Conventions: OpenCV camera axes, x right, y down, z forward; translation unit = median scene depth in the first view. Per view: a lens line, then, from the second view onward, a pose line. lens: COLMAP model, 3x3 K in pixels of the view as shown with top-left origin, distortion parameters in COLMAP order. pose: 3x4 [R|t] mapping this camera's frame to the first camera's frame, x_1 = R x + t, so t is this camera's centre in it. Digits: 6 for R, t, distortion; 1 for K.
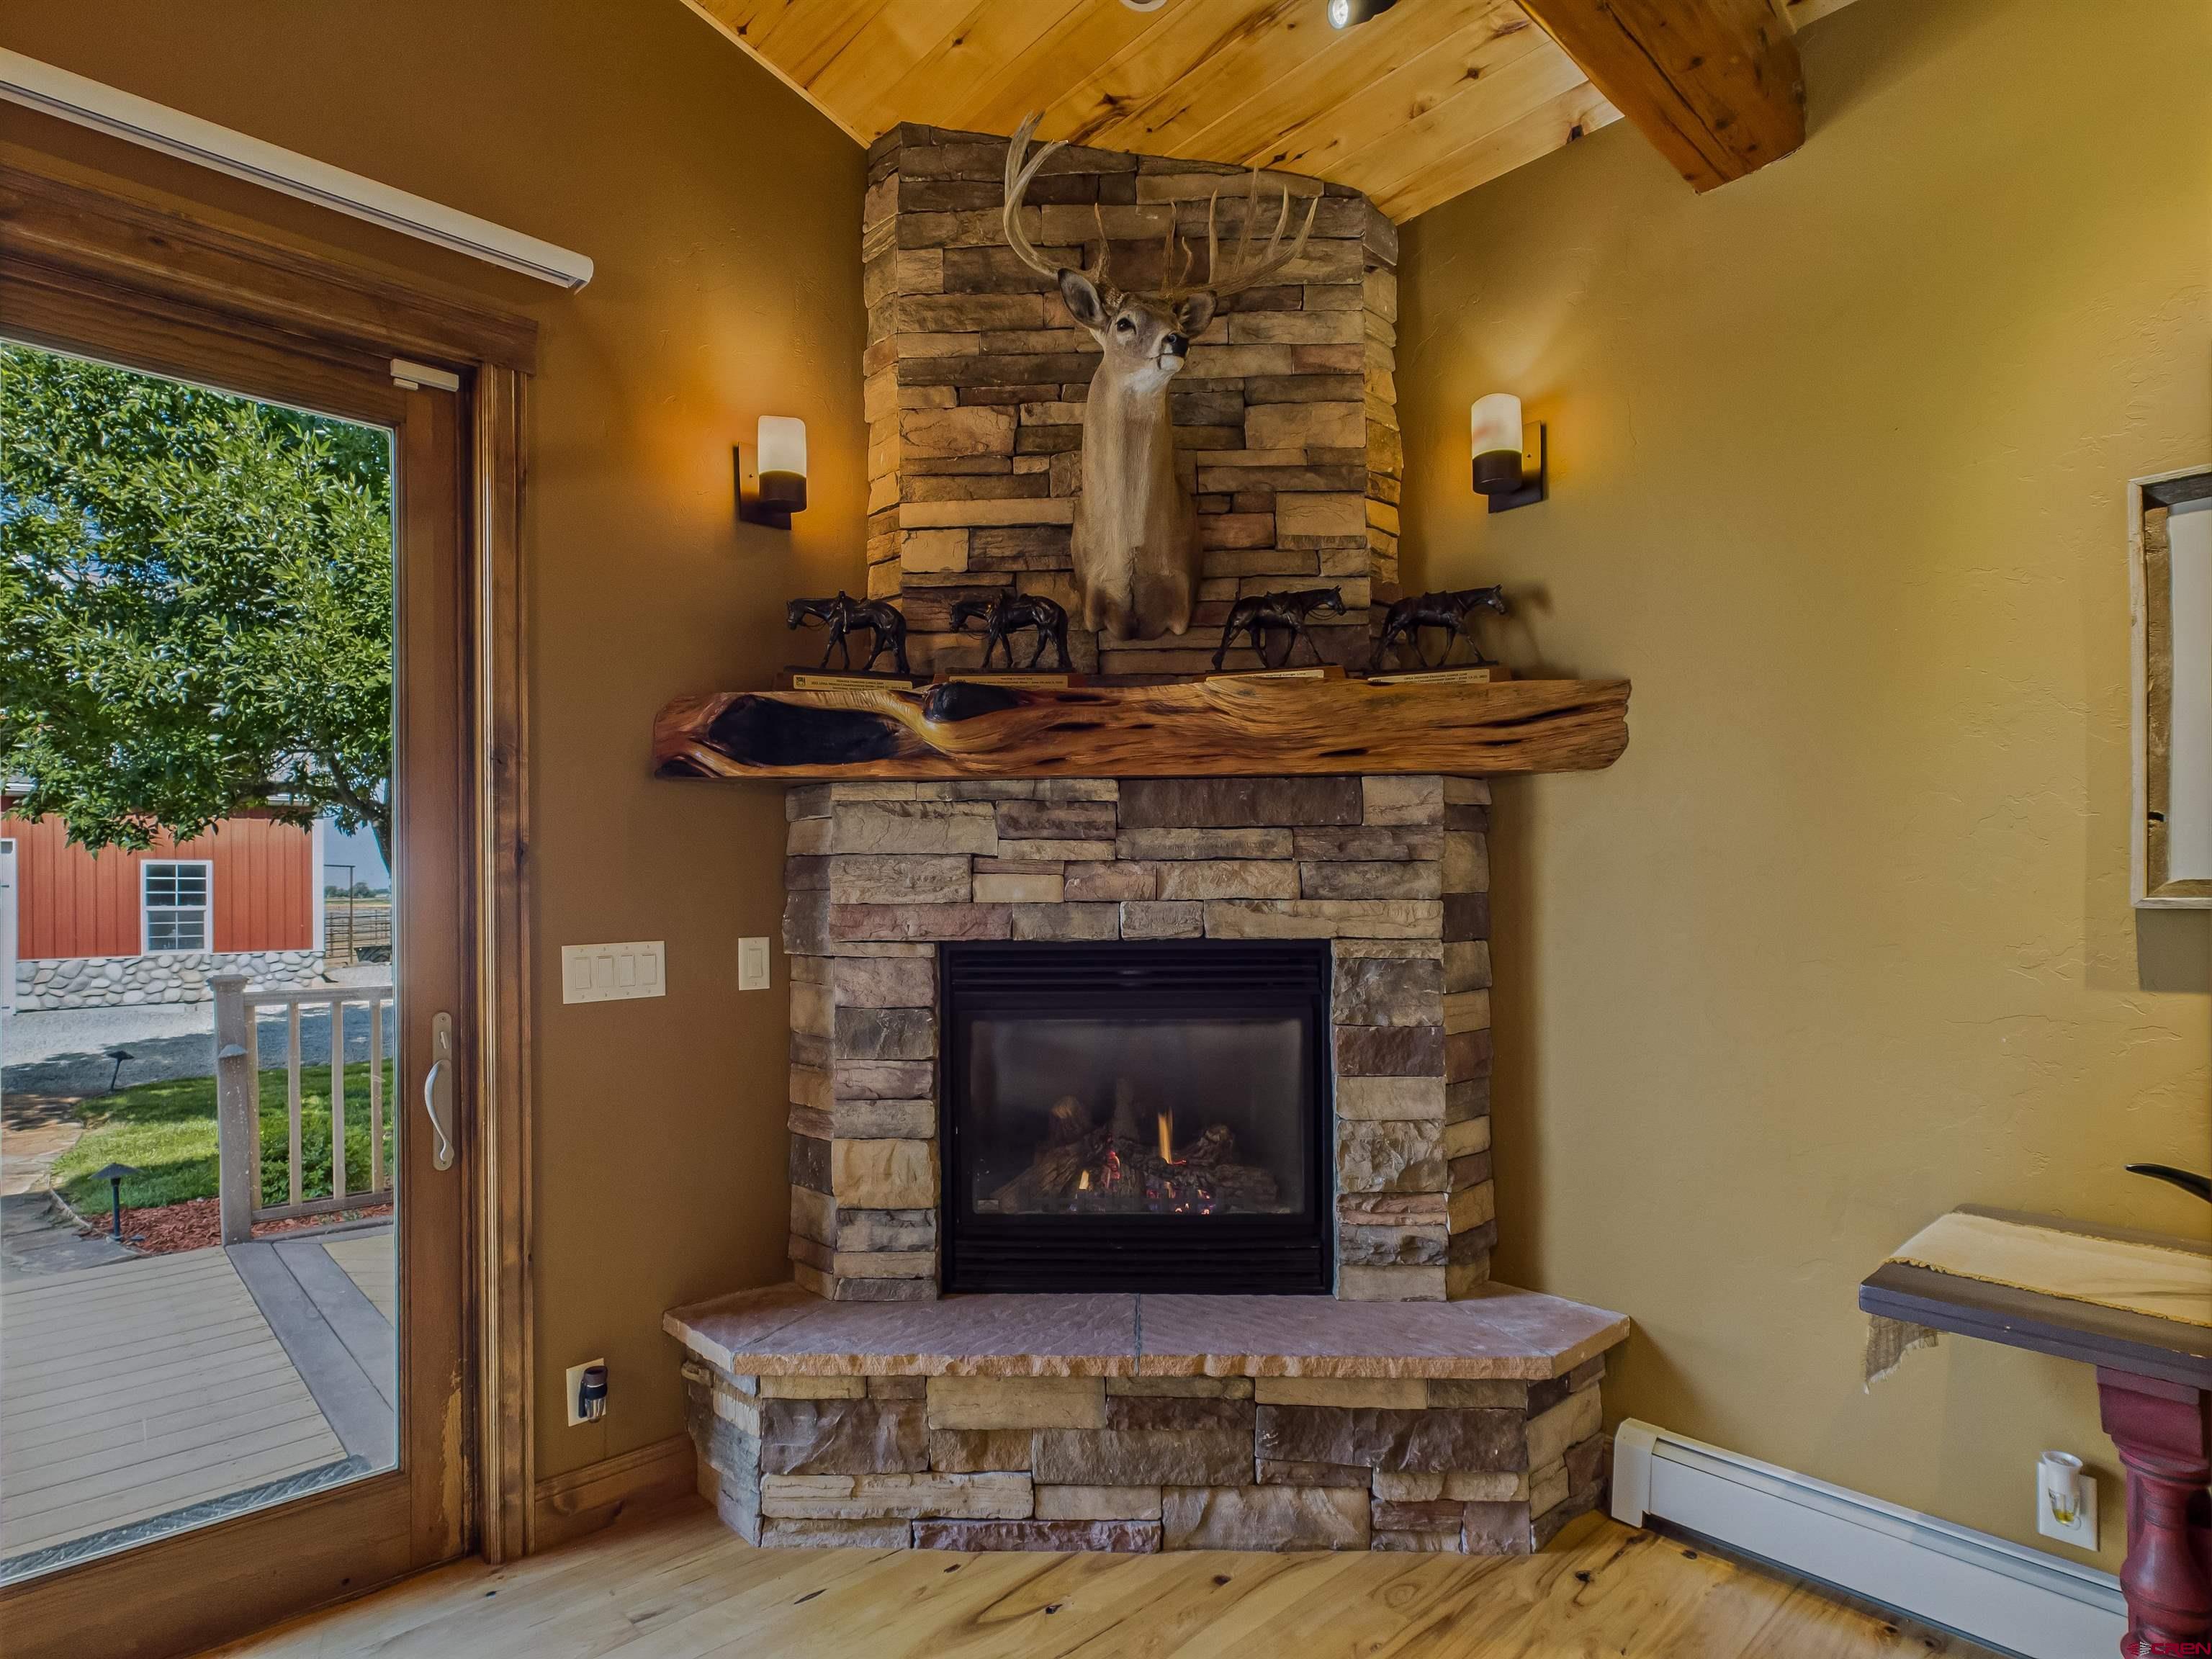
lens RADIAL K [[1162.0, 0, 1106.2], [0, 1162.0, 893.1], [0, 0, 1]] dist [0.002720, -0.000803]
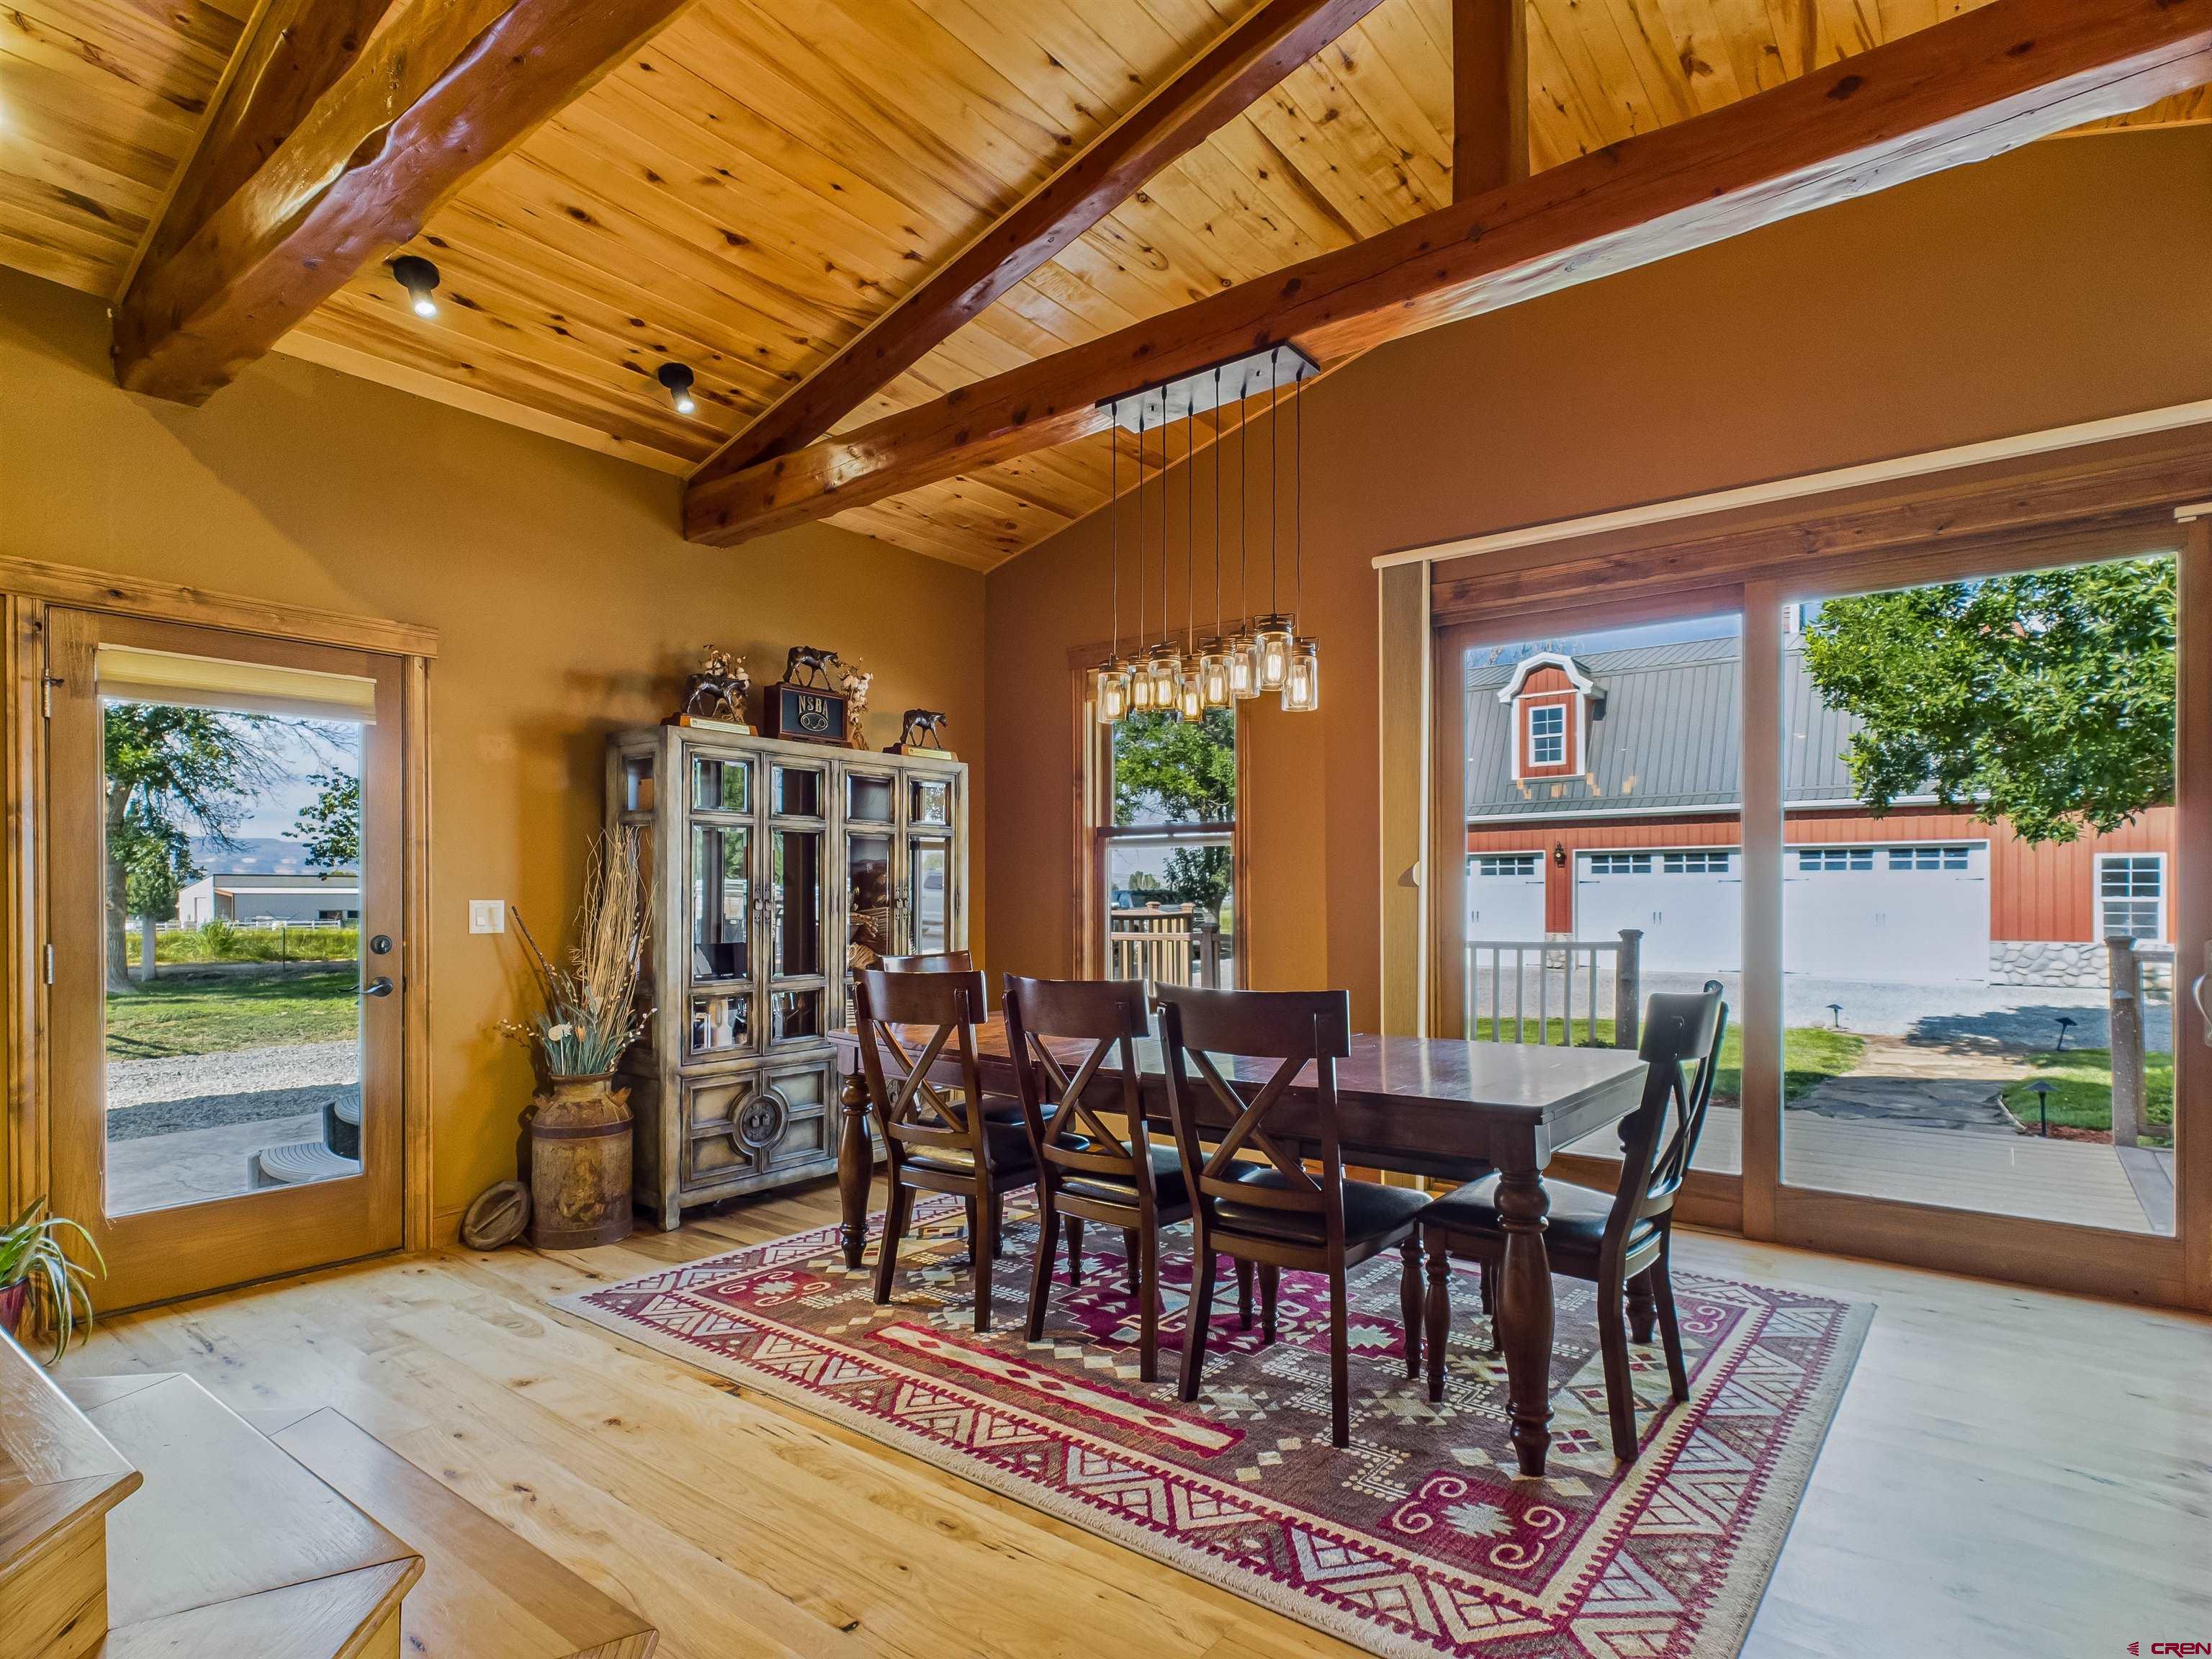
lens RADIAL K [[1162.0, 0, 1106.2], [0, 1162.0, 893.1], [0, 0, 1]] dist [0.002720, -0.000803]
pose [[0.163251, 0.005923, -0.986567, 0.557377], [-0.003992, 0.999978, 0.005343, 0.037793], [0.986576, 0.003066, 0.163271, -0.528105]]
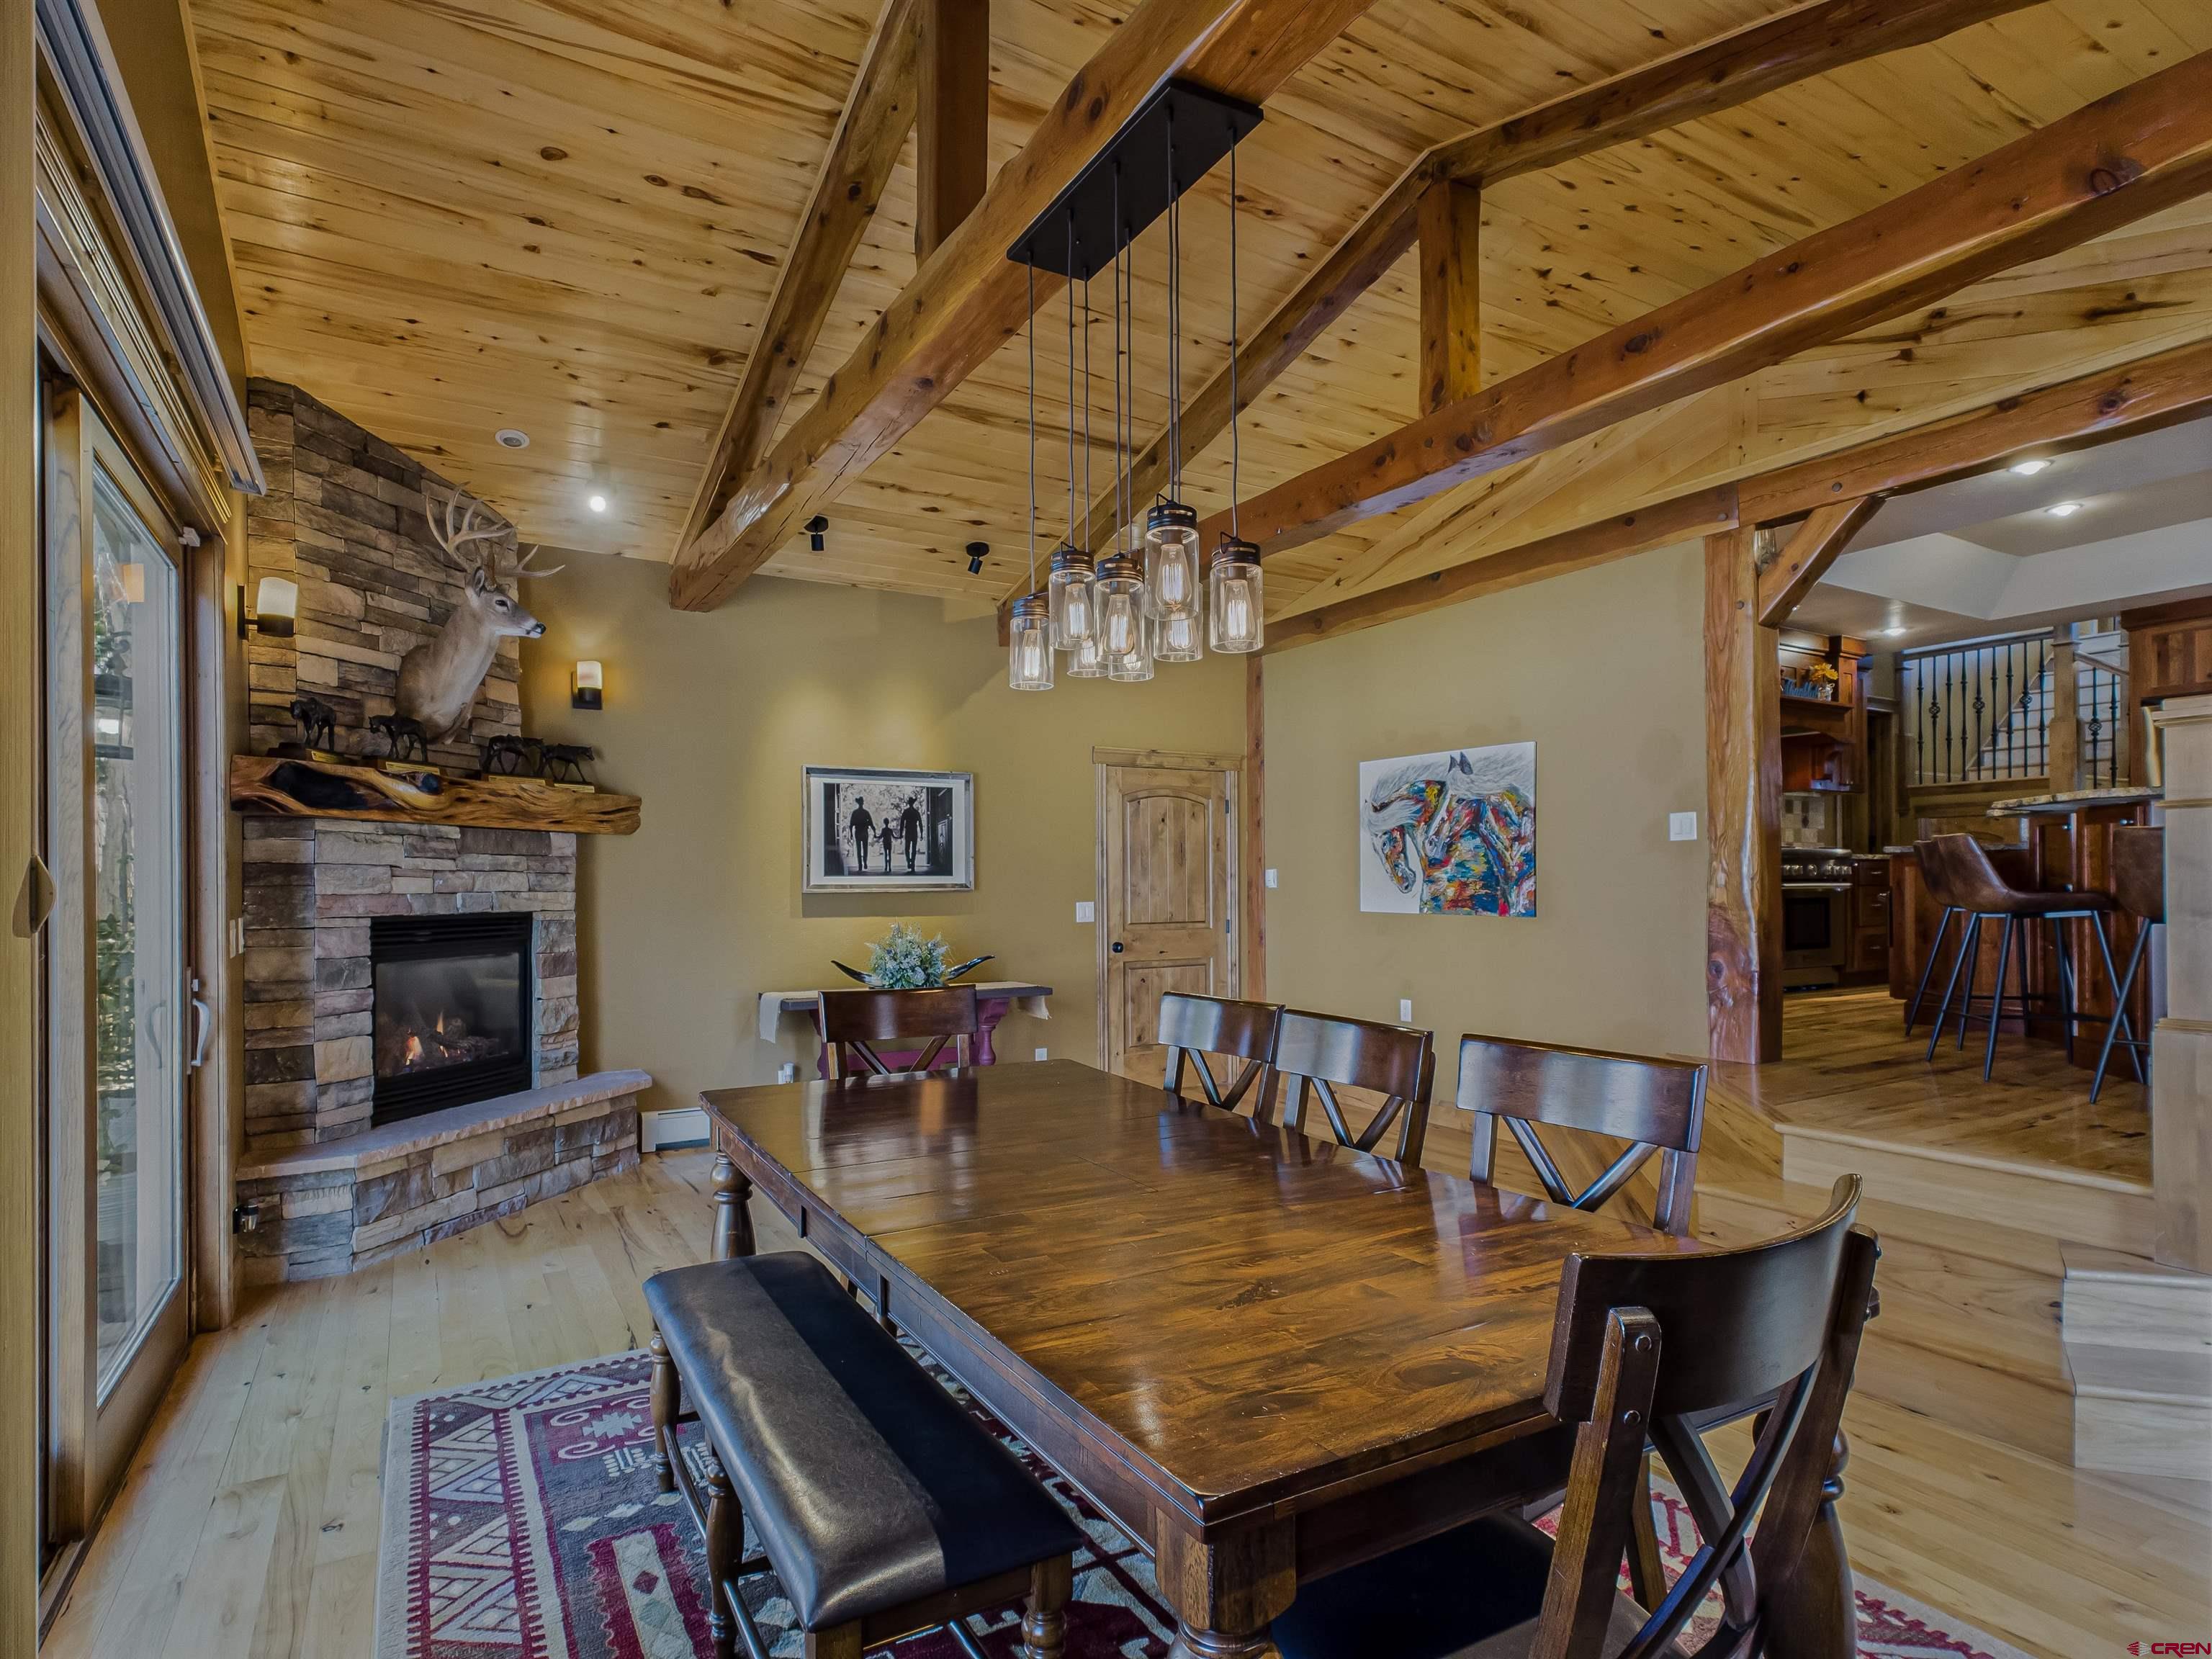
lens RADIAL K [[1162.0, 0, 1106.2], [0, 1162.0, 893.1], [0, 0, 1]] dist [0.002720, -0.000803]
pose [[0.213225, -0.000492, 0.977003, -1.565878], [0.004873, 0.999988, -0.000559, 0.013761], [-0.976991, 0.004880, 0.213225, -0.399633]]
